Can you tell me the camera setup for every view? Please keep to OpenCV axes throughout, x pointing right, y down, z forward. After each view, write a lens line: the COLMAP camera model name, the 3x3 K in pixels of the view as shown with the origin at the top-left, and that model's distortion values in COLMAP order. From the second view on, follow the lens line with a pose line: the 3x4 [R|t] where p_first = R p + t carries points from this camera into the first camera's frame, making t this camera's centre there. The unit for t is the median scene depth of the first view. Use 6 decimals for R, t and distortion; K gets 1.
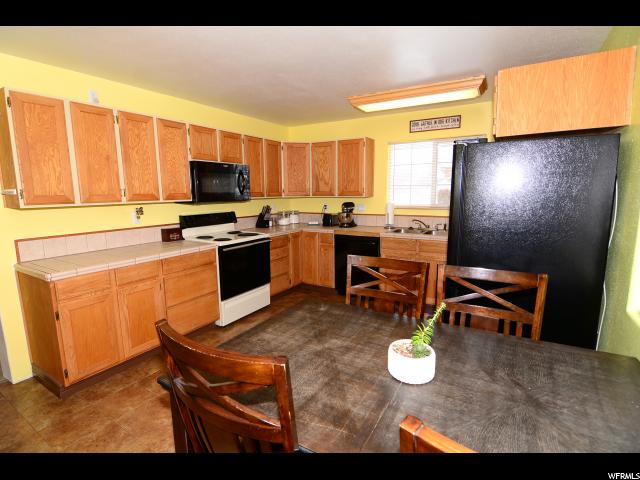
lens RADIAL K [[319.4, 0, 320.0], [0, 319.4, 240.0], [0, 0, 1]] dist [0.003951, -0.000316]
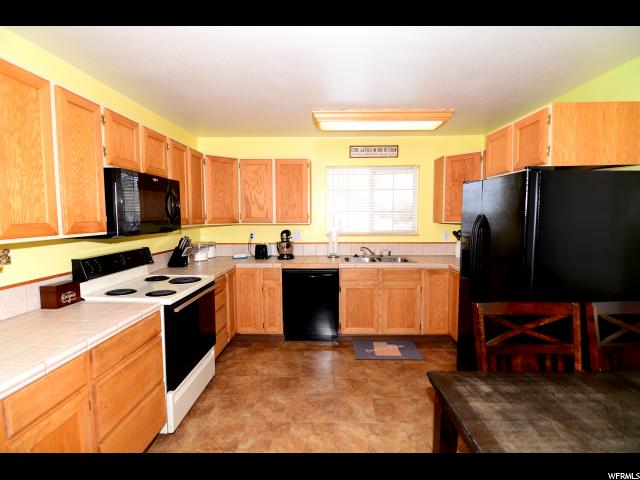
lens RADIAL K [[310.8, 0, 320.0], [0, 310.8, 240.0], [0, 0, 1]] dist [-0.019931, -0.001013]
pose [[0.870074, -0.035223, 0.491662, -0.283009], [0.072979, 0.995656, -0.057818, -0.041391], [-0.487490, 0.086187, 0.868865, 0.261575]]
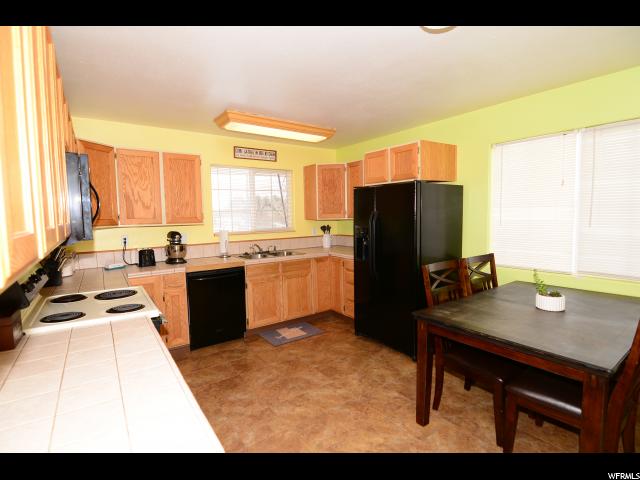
lens RADIAL K [[319.4, 0, 320.0], [0, 319.4, 240.0], [0, 0, 1]] dist [0.003951, -0.000316]
pose [[0.398899, -0.074875, 0.913933, -0.561870], [0.156352, 0.987620, 0.012669, -0.059605], [-0.903567, 0.137842, 0.405667, 0.416829]]
